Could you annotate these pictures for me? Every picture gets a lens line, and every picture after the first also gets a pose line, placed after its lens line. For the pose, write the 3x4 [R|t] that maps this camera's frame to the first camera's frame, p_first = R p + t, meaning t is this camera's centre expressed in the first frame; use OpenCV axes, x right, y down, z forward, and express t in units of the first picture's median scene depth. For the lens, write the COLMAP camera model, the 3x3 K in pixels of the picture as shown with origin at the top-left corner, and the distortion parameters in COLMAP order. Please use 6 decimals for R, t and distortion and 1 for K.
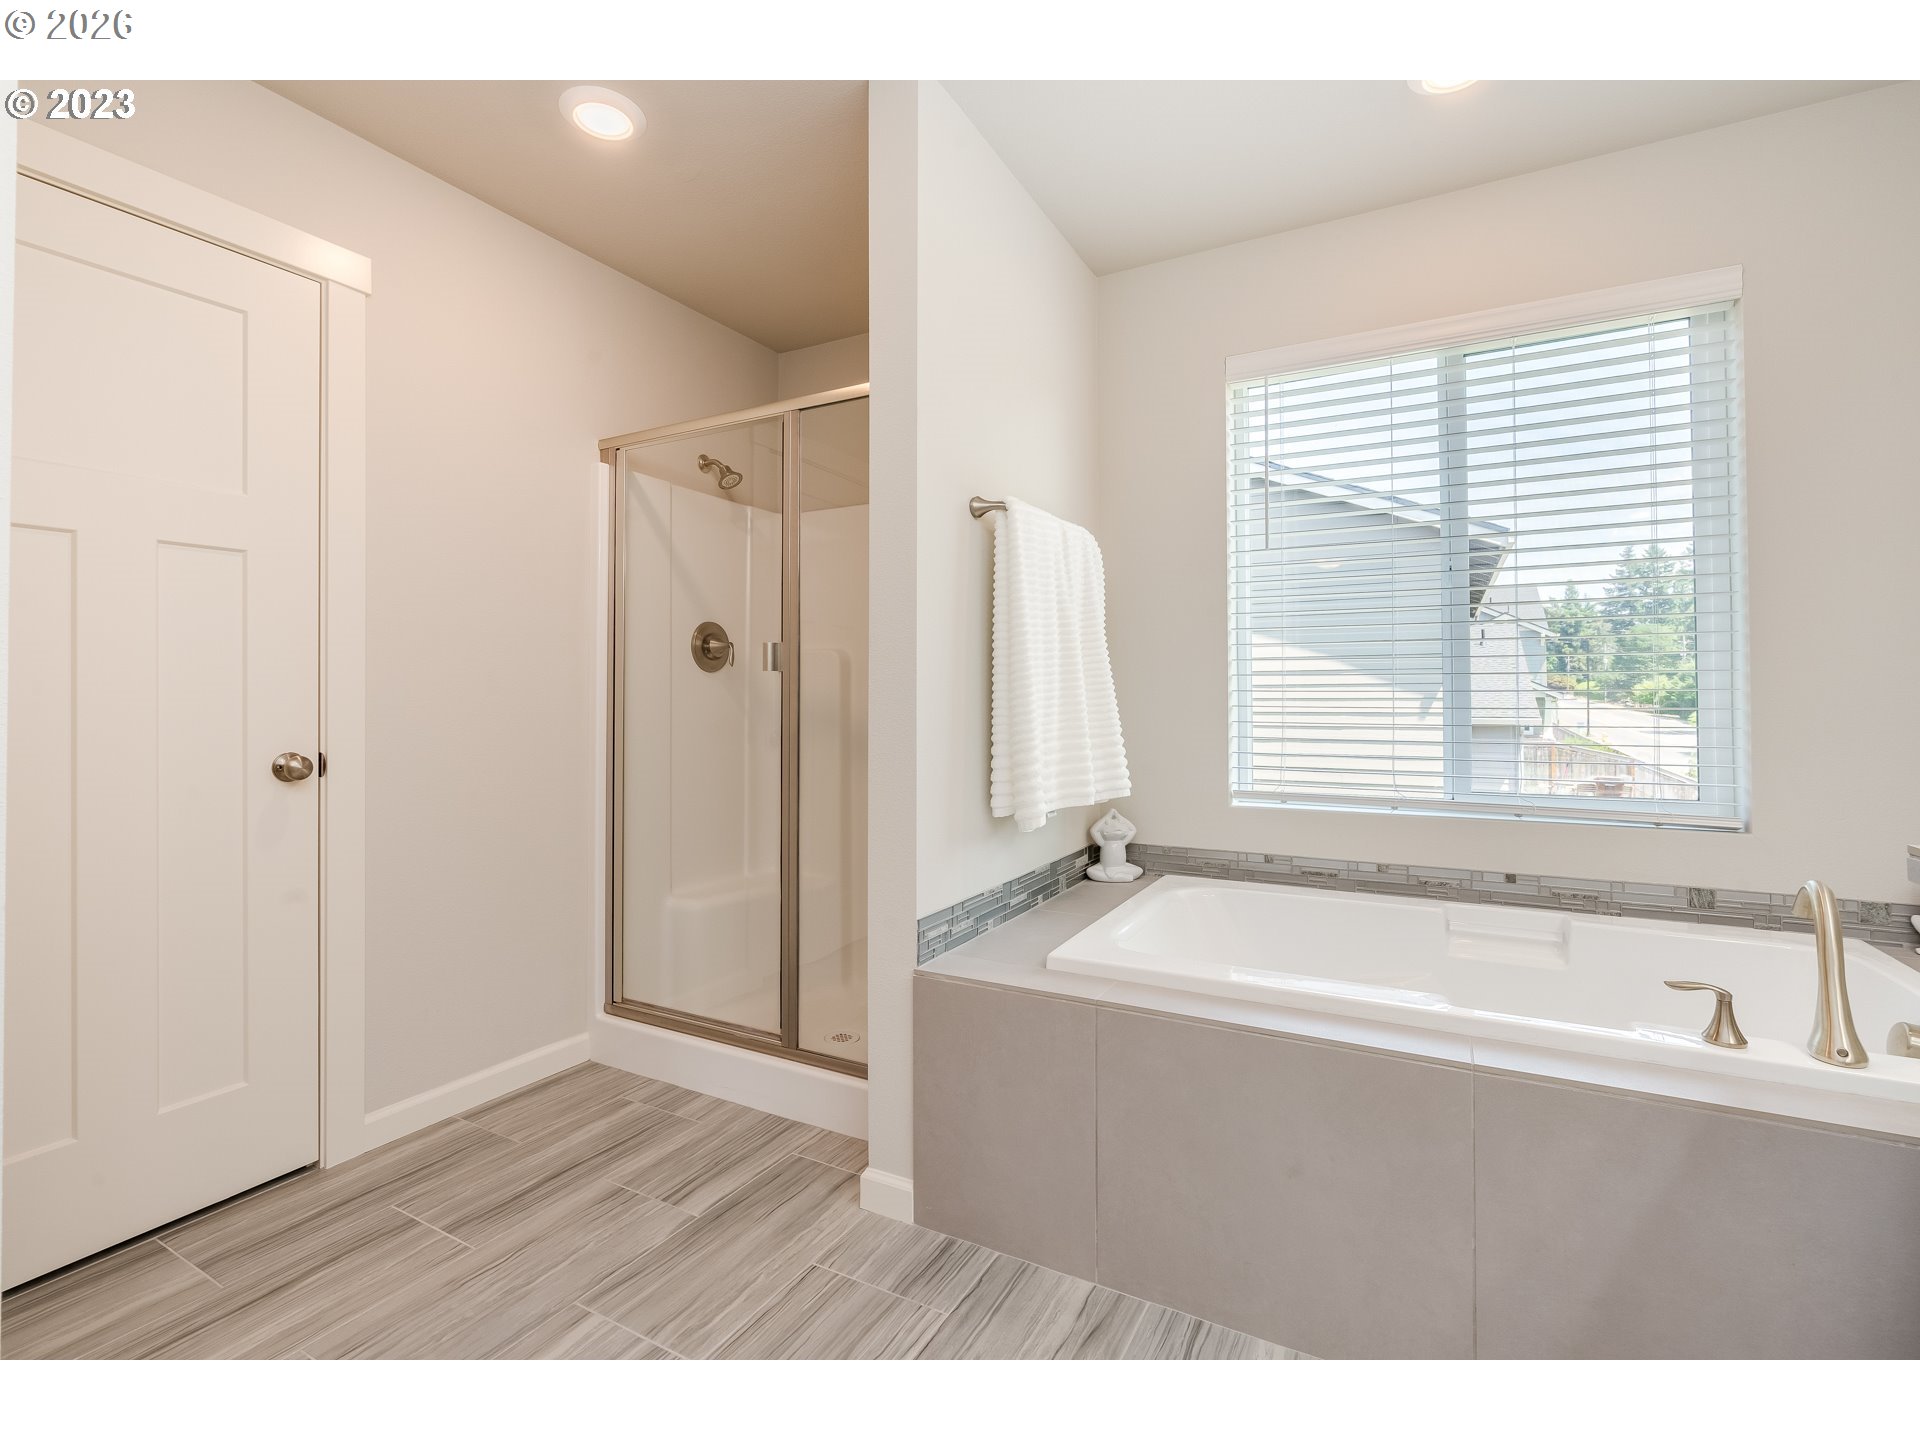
lens RADIAL K [[868.9, 0, 970.2], [0, 868.9, 691.2], [0, 0, 1]] dist [-0.011500, 0.002981]
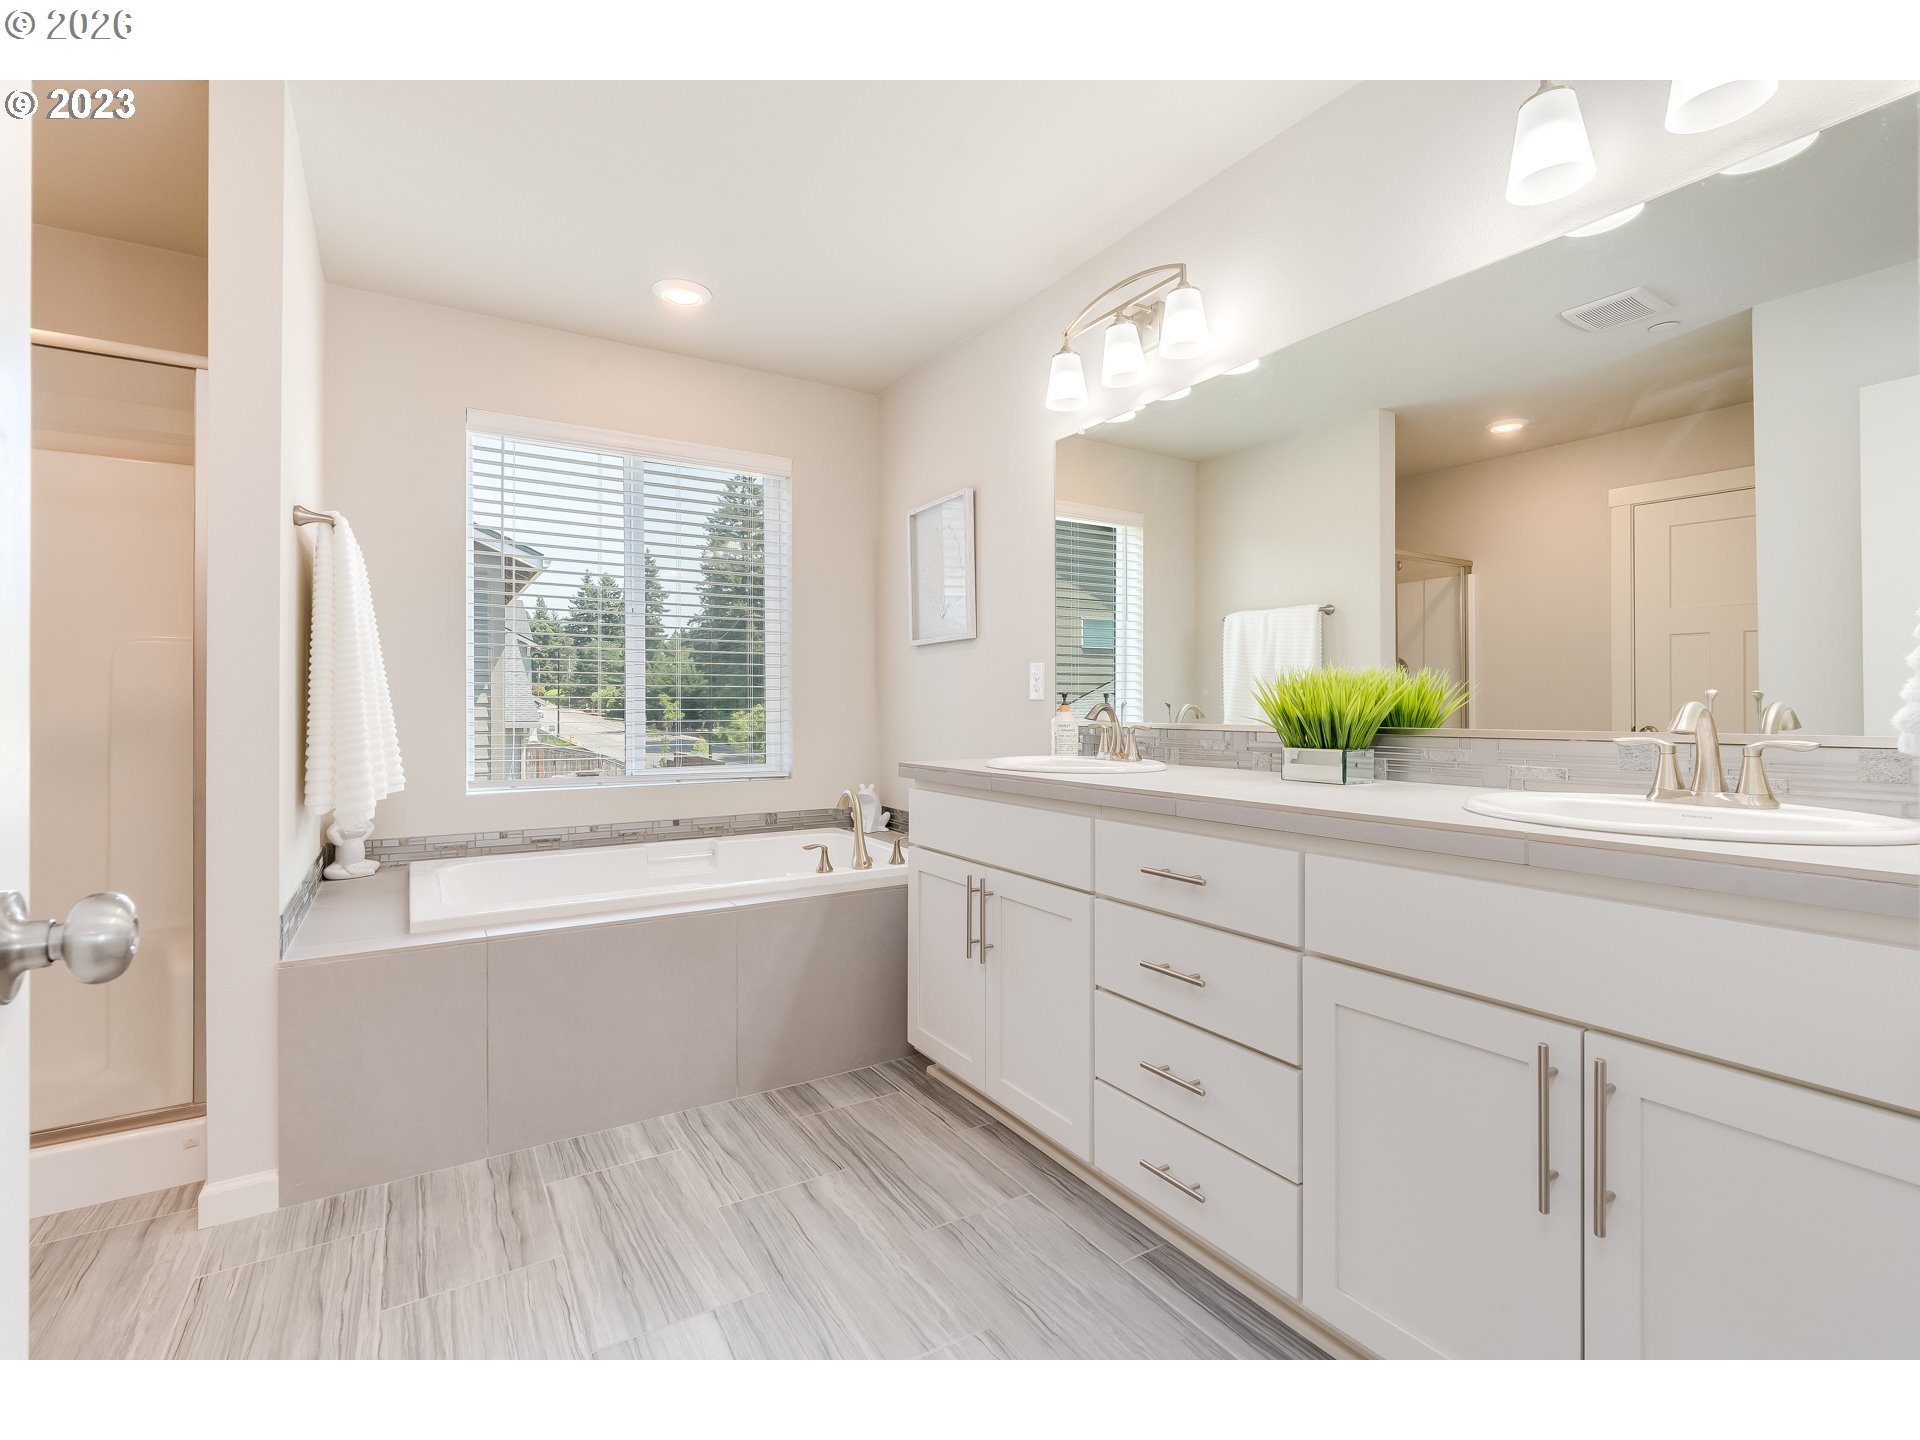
lens RADIAL K [[868.9, 0, 952.7], [0, 868.9, 703.5], [0, 0, 1]] dist [-0.011500, 0.002981]
pose [[0.497135, 0.001656, 0.867671, -0.486298], [-0.007808, 0.999966, 0.002565, 0.001737], [-0.867638, -0.008050, 0.497131, -0.179859]]
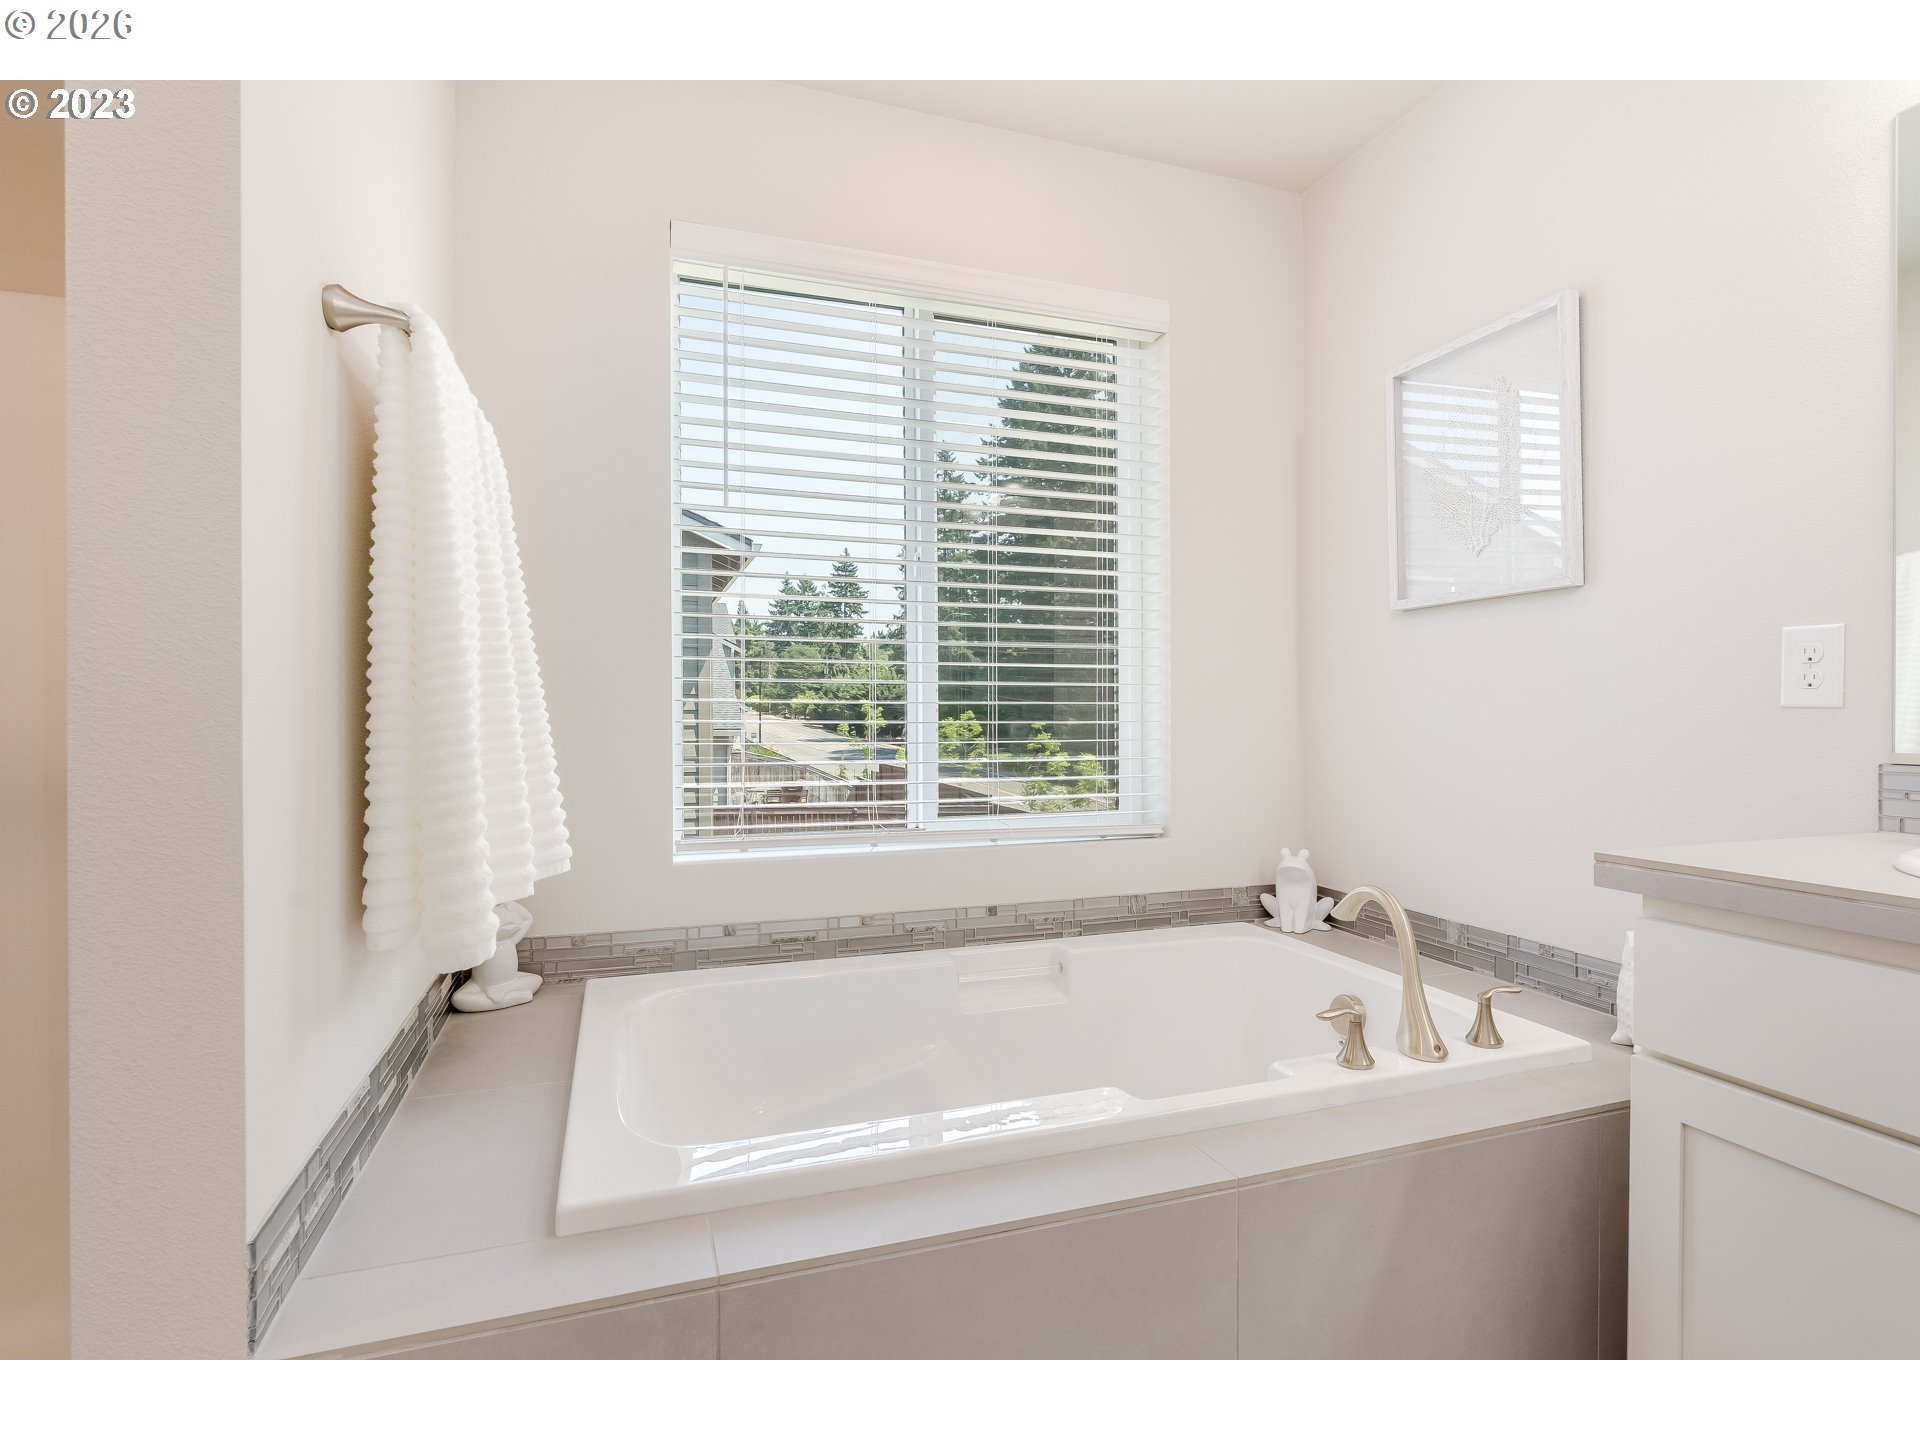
lens RADIAL K [[953.3, 0, 950.5], [0, 953.3, 721.4], [0, 0, 1]] dist [-0.006958, 0.000247]
pose [[0.681027, -0.007328, 0.732221, -0.142591], [-0.007303, 0.999832, 0.016798, 0.002617], [-0.732222, -0.016787, 0.680860, 0.392548]]
